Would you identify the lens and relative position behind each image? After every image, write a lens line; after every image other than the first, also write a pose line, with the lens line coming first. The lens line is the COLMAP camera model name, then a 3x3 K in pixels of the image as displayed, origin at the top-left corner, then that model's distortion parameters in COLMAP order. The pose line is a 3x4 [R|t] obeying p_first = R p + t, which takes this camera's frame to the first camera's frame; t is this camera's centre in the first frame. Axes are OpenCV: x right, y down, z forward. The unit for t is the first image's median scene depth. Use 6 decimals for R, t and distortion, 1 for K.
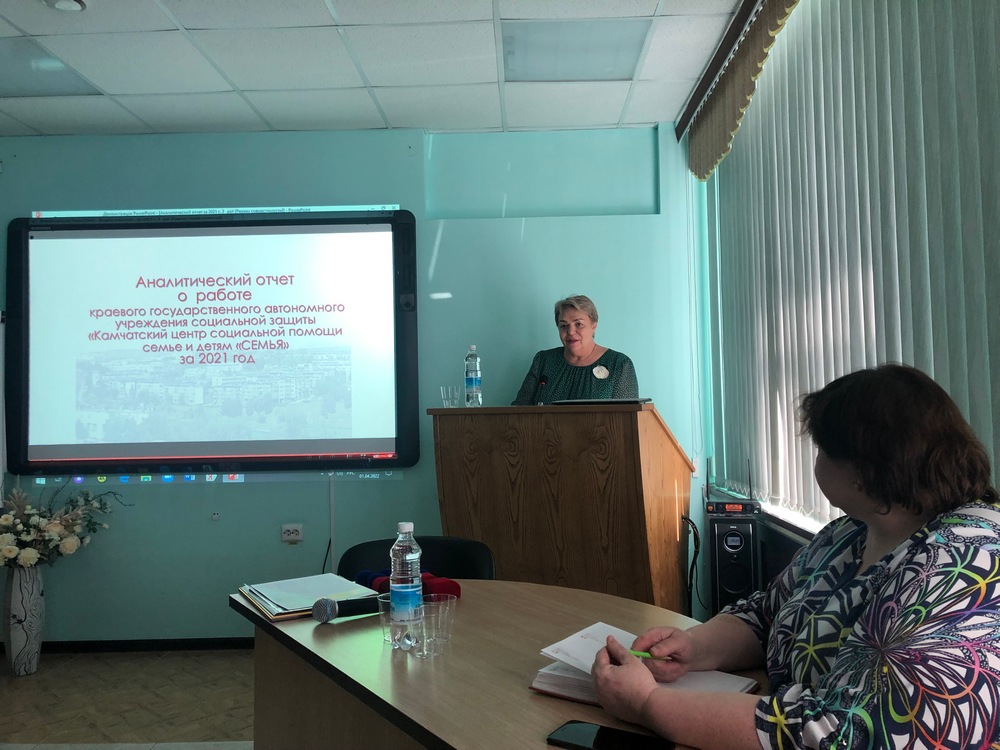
lens RADIAL K [[810.5, 0, 497.5], [0, 810.5, 373.3], [0, 0, 1]] dist [0.062248, 0.001170]
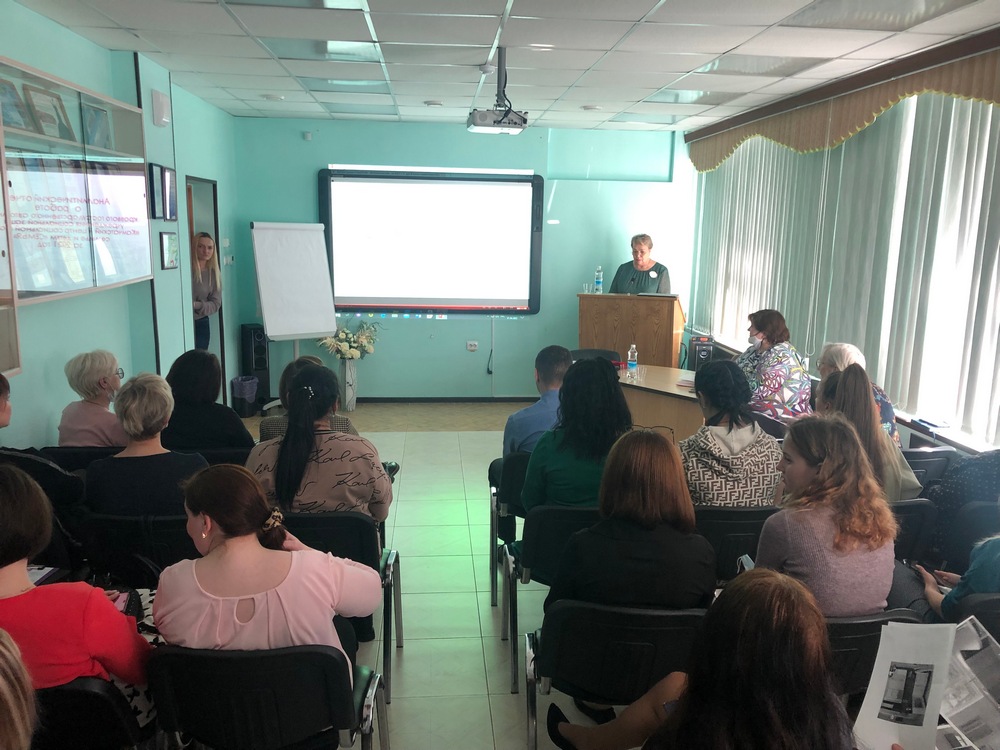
lens RADIAL K [[810.5, 0, 501.1], [0, 810.5, 378.4], [0, 0, 1]] dist [0.062248, 0.001170]
pose [[0.992878, 0.015333, 0.118145, -0.411398], [-0.041805, 0.973464, 0.224991, -0.165551], [-0.111560, -0.228327, 0.967172, -0.887468]]
